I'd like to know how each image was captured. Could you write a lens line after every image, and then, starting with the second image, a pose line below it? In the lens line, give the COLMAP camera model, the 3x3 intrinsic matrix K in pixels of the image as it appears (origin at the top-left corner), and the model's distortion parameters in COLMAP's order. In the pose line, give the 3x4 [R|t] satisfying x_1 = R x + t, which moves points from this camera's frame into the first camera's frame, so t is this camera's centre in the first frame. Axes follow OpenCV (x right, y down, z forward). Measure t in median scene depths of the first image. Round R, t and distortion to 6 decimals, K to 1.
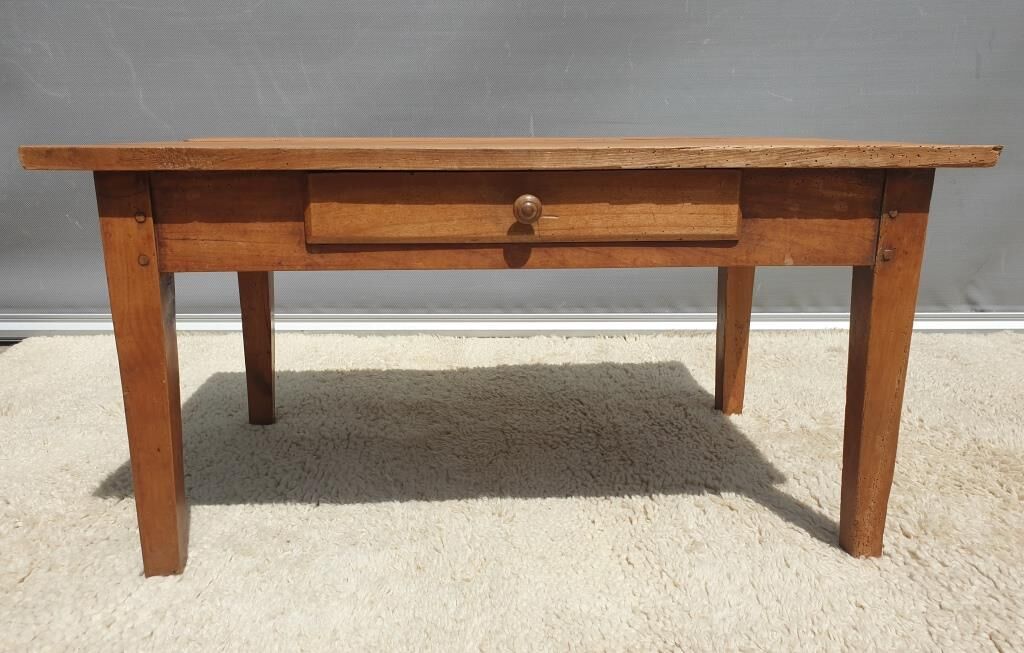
lens RADIAL K [[803.4, 0, 512.5], [0, 803.4, 334.3], [0, 0, 1]] dist [0.020445, -0.014696]
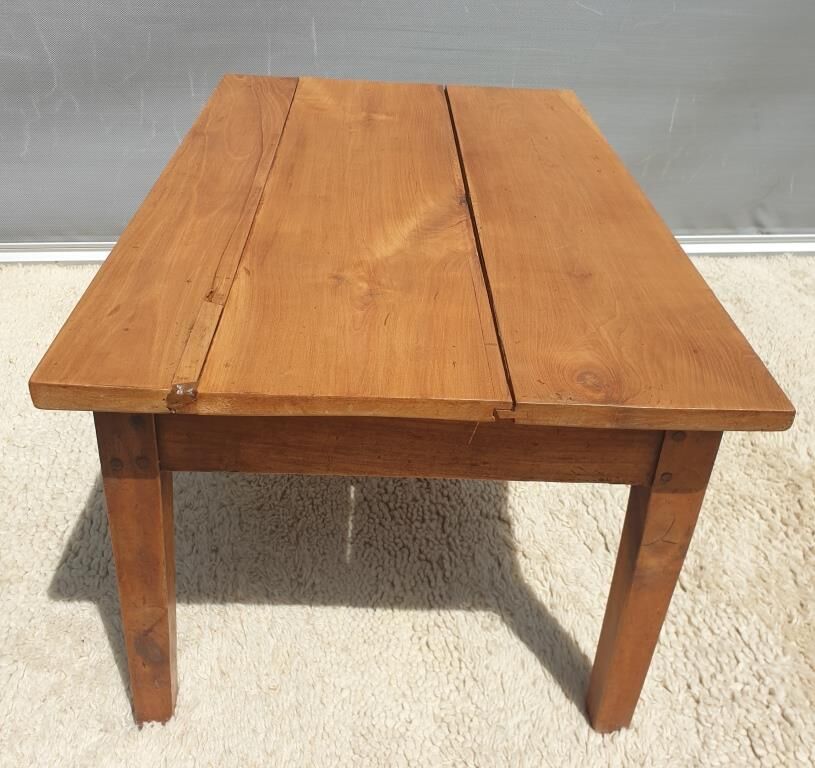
lens RADIAL K [[845.9, 0, 402.2], [0, 845.9, 319.5], [0, 0, 1]] dist [0.002070, 0.000000]
pose [[0.989685, -0.019744, 0.141892, -0.030993], [-0.018390, 0.964753, 0.262515, -0.354356], [-0.142074, -0.262416, 0.954438, 0.067144]]
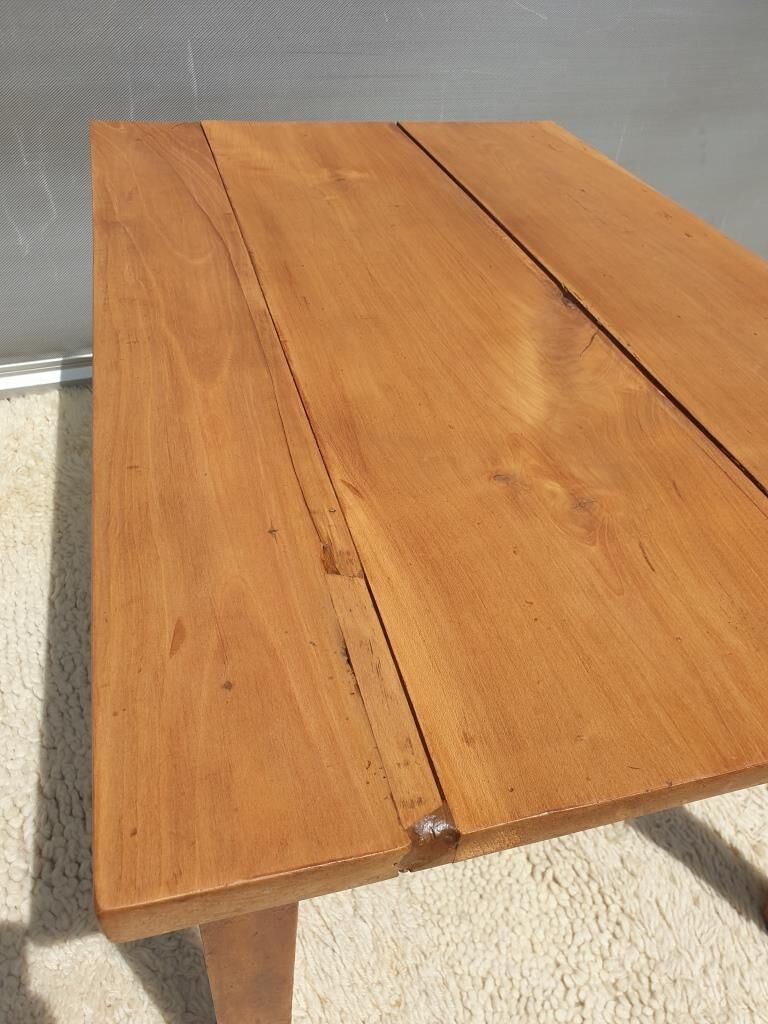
lens RADIAL K [[786.9, 0, 388.4], [0, 786.9, 526.4], [0, 0, 1]] dist [-0.010371, 0.033275]
pose [[0.924530, -0.198935, 0.325067, -0.178169], [0.031997, 0.890458, 0.453939, -0.358688], [-0.379763, -0.409279, 0.829621, 0.475571]]
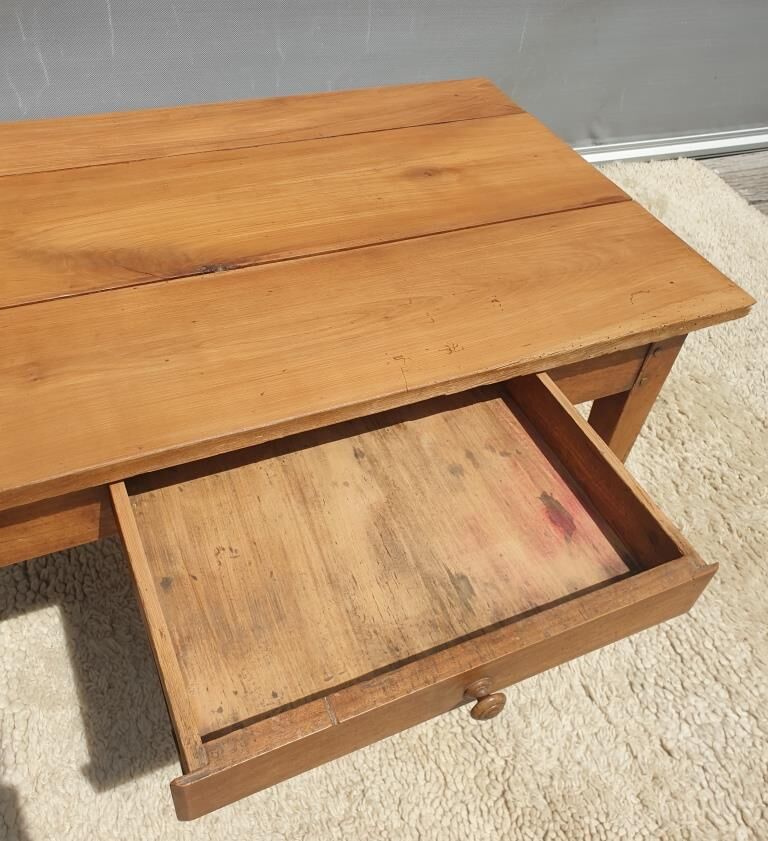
lens RADIAL K [[778.3, 0, 379.7], [0, 778.3, 390.2], [0, 0, 1]] dist [-0.004802, 0.000000]
pose [[0.928189, -0.184748, 0.323007, -0.168167], [-0.002846, 0.864493, 0.502636, -0.490009], [-0.372098, -0.467461, 0.801887, 0.219979]]
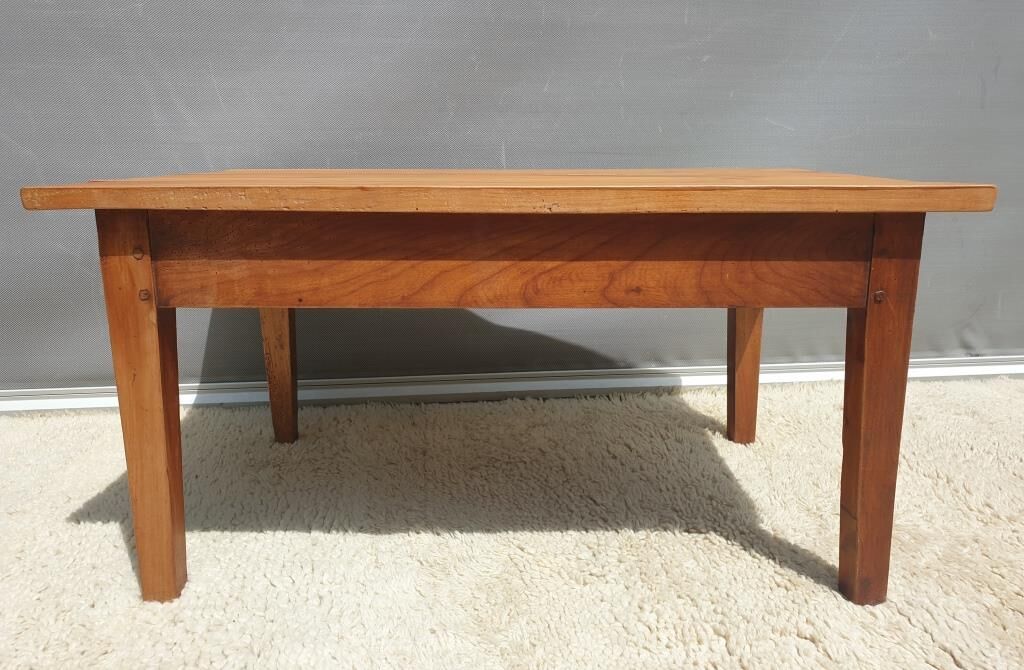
lens RADIAL K [[778.2, 0, 522.7], [0, 778.2, 353.2], [0, 0, 1]] dist [-0.012358, 0.037126]
pose [[0.989873, -0.028016, 0.139161, -0.123248], [0.026829, 0.999586, 0.010400, -0.100994], [-0.139394, -0.006561, 0.990215, 0.326661]]
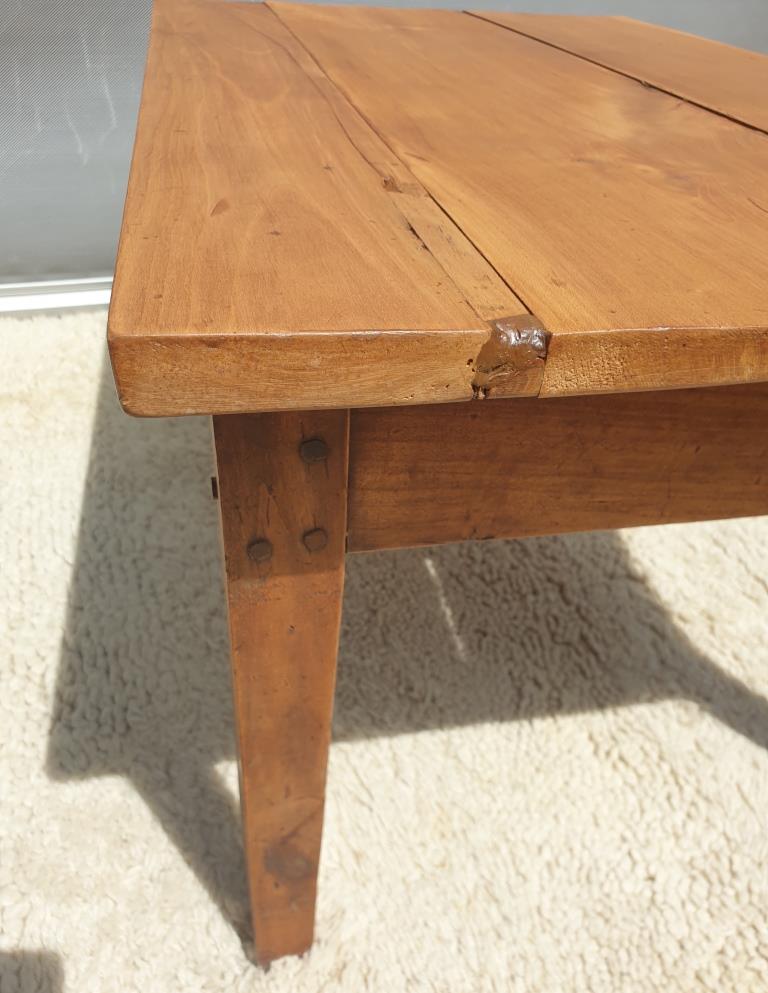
lens RADIAL K [[803.6, 0, 381.9], [0, 803.6, 516.7], [0, 0, 1]] dist [-0.040550, 0.052223]
pose [[0.949077, -0.149237, 0.277456, -0.202753], [0.028319, 0.917533, 0.396649, -0.188356], [-0.313770, -0.368593, 0.875036, 0.447758]]
